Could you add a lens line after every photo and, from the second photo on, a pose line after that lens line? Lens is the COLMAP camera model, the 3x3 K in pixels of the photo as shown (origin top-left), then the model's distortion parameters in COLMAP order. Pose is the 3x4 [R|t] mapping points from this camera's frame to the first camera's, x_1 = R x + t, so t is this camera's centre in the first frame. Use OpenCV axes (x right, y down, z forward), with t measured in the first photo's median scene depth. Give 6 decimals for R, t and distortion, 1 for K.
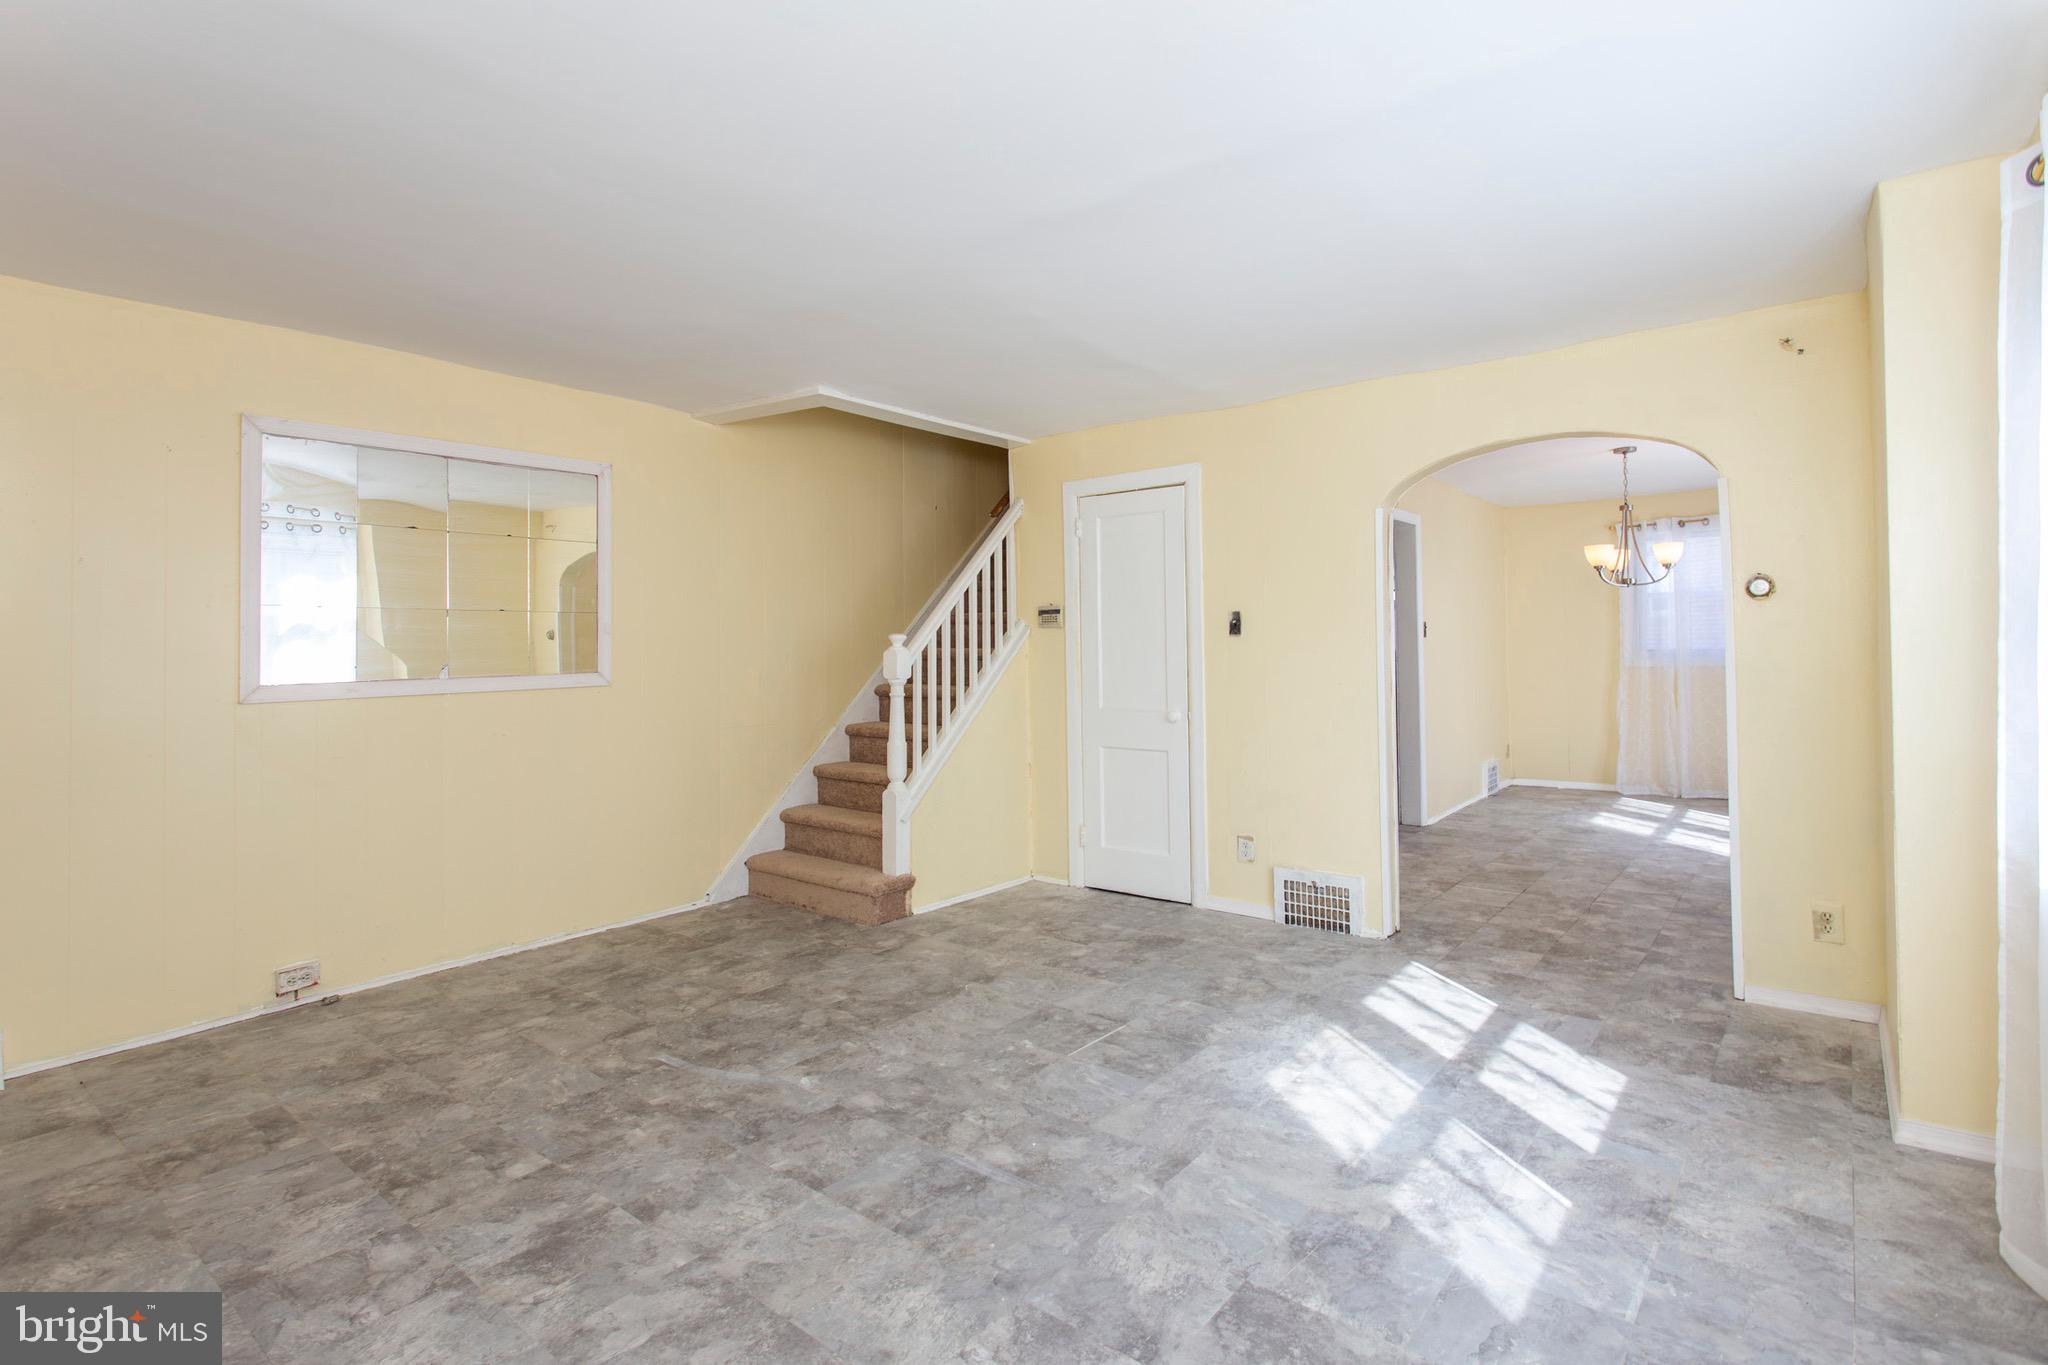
lens RADIAL K [[982.0, 0, 1071.2], [0, 982.0, 630.4], [0, 0, 1]] dist [0.002762, 0.003449]
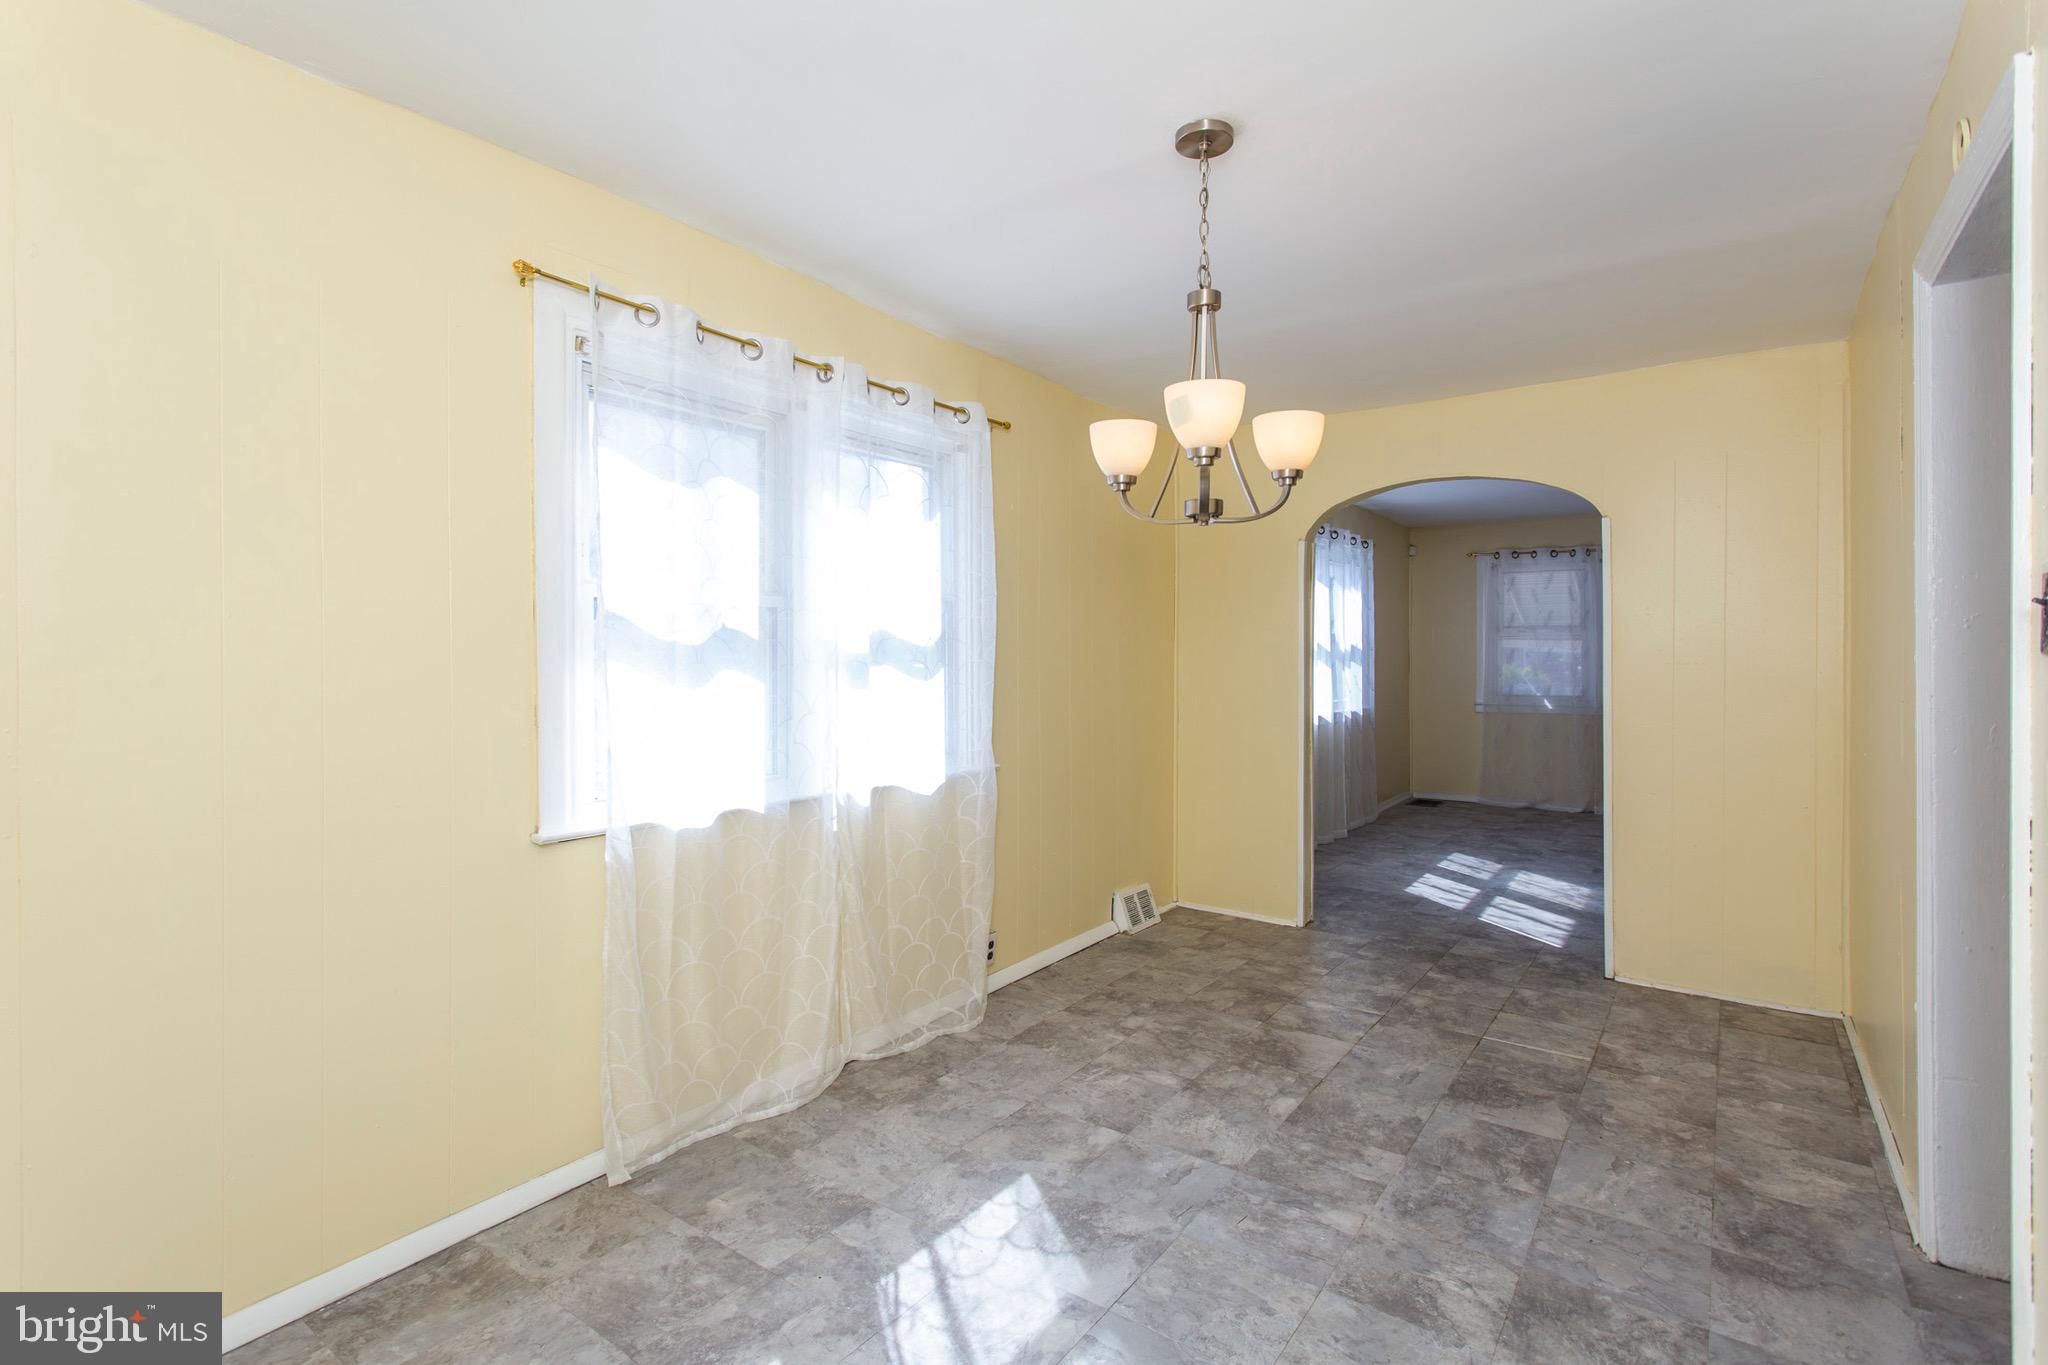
lens RADIAL K [[982.0, 0, 1000.7], [0, 982.0, 665.4], [0, 0, 1]] dist [0.002762, 0.003449]
pose [[-0.999567, 0.015976, -0.024696, 1.369113], [0.016070, 0.999864, -0.003621, 0.013951], [0.024635, -0.004016, -0.999688, 2.847962]]
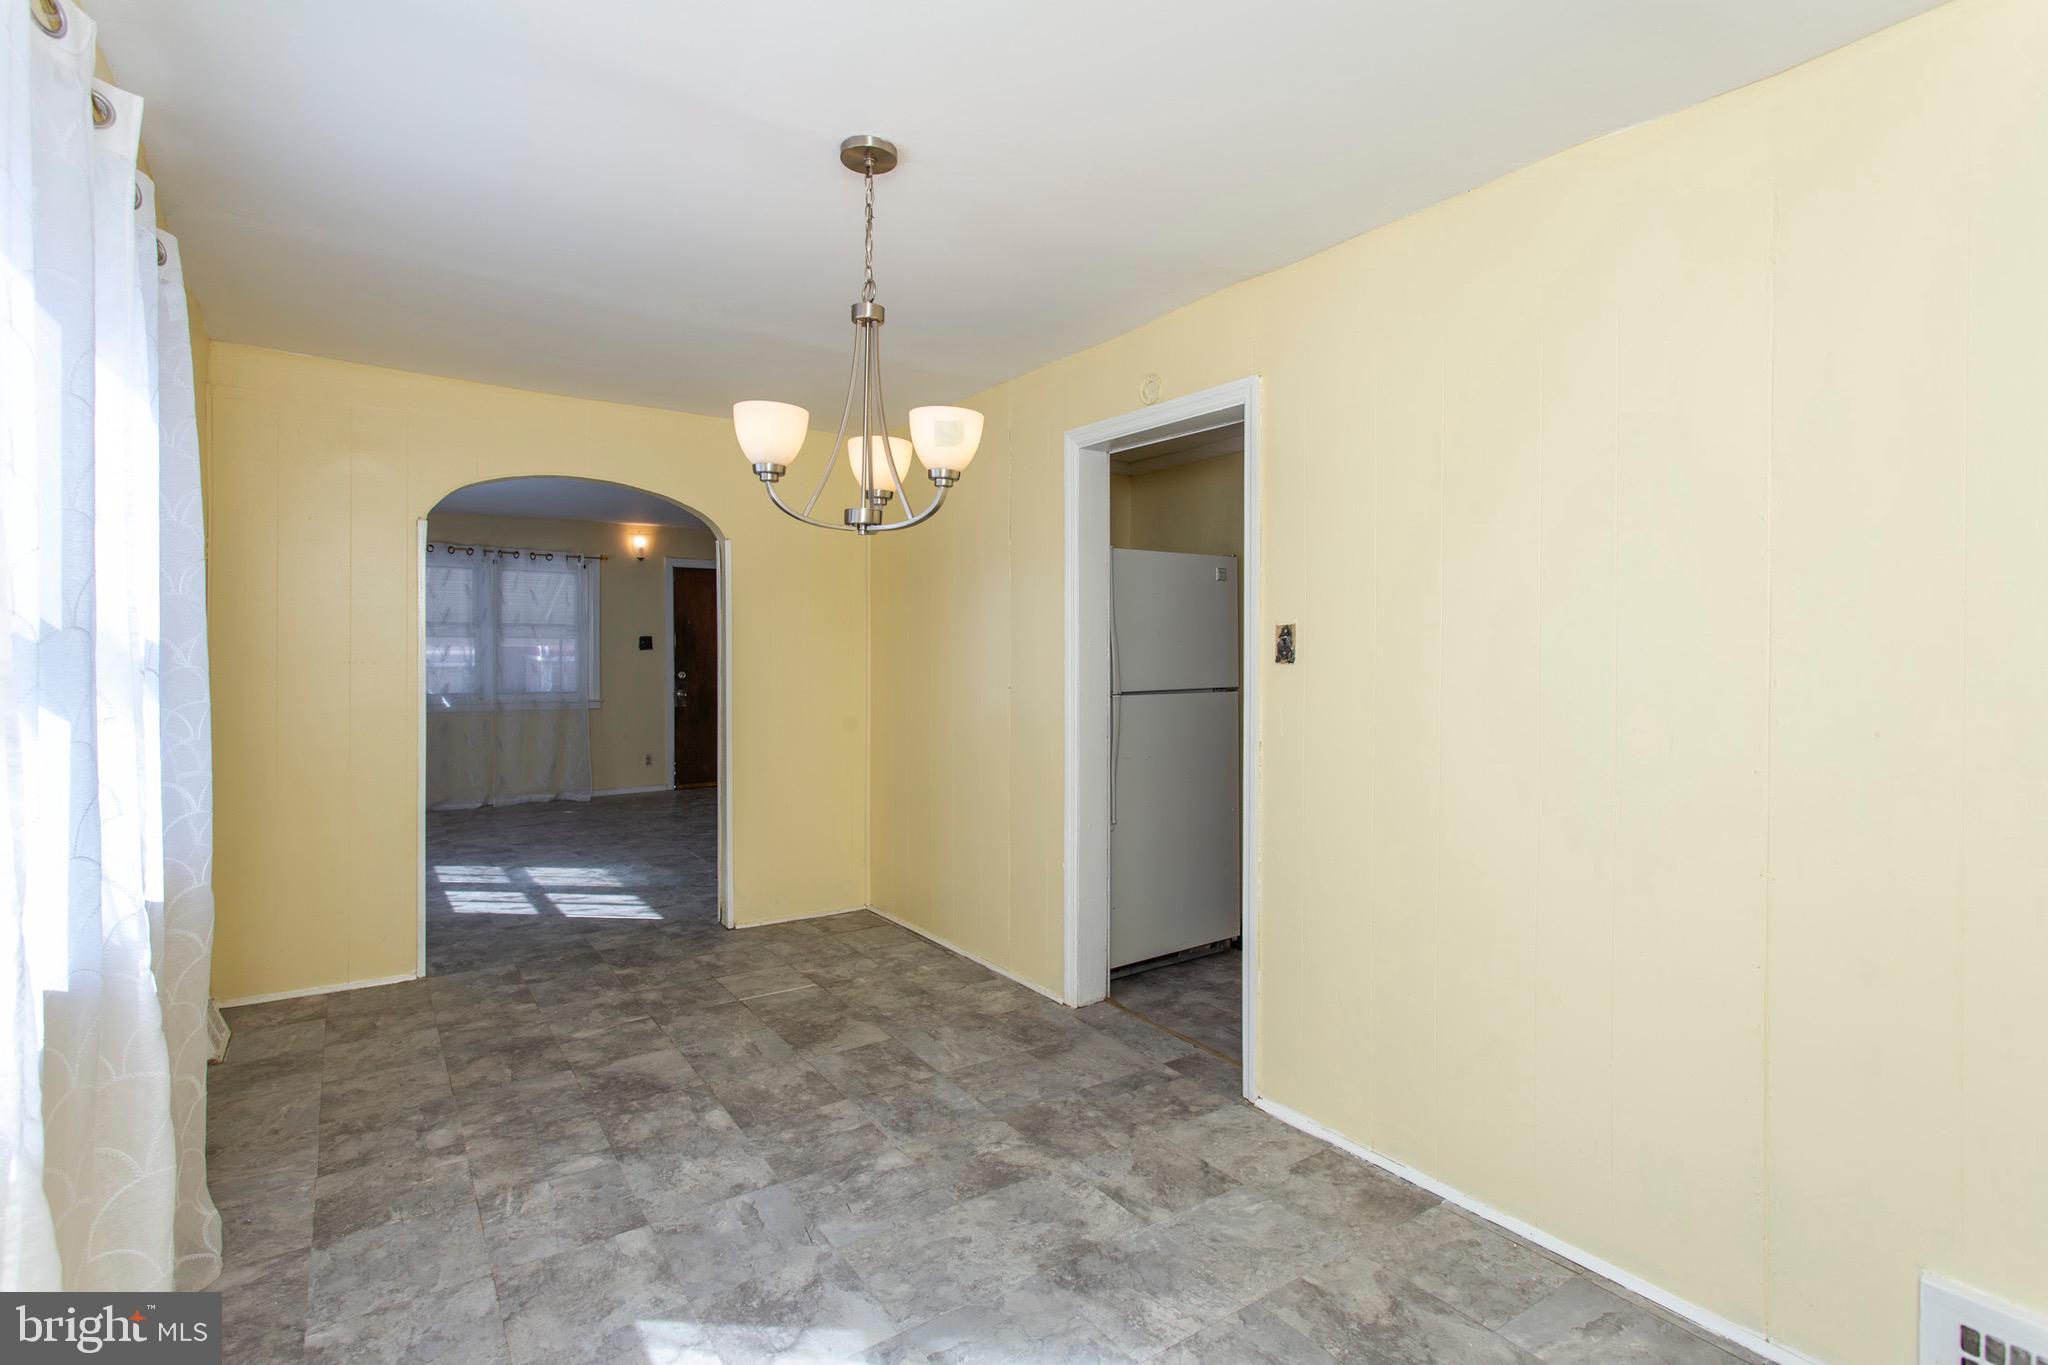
lens RADIAL K [[982.0, 0, 1020.5], [0, 982.0, 661.9], [0, 0, 1]] dist [0.002762, 0.003449]
pose [[-0.297774, 0.021490, -0.954394, 1.899093], [0.011624, 0.999754, 0.018885, -0.007820], [0.954566, -0.005471, -0.297951, 2.436412]]
